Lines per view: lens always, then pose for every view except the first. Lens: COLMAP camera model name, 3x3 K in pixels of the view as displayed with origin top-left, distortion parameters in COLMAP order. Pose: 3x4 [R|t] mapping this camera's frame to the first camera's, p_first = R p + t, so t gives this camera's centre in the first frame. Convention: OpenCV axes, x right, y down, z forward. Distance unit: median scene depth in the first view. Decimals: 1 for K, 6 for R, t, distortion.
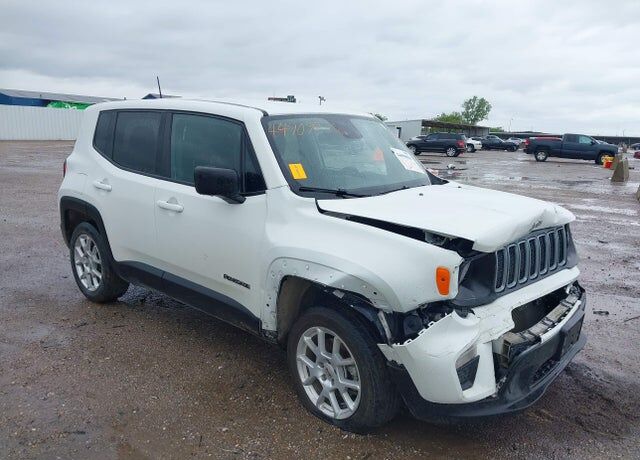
lens RADIAL K [[486.4, 0, 320.0], [0, 486.4, 230.0], [0, 0, 1]] dist [0.003173, 0.001639]
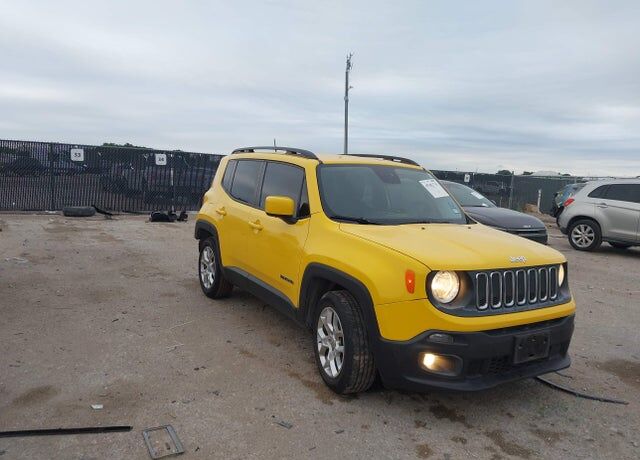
lens RADIAL K [[486.4, 0, 320.0], [0, 486.4, 230.0], [0, 0, 1]] dist [0.003173, 0.001639]
pose [[0.955349, 0.060152, -0.289294, 0.309449], [-0.089102, 0.992131, -0.087955, 0.077658], [0.281726, 0.109805, 0.953191, -0.327383]]
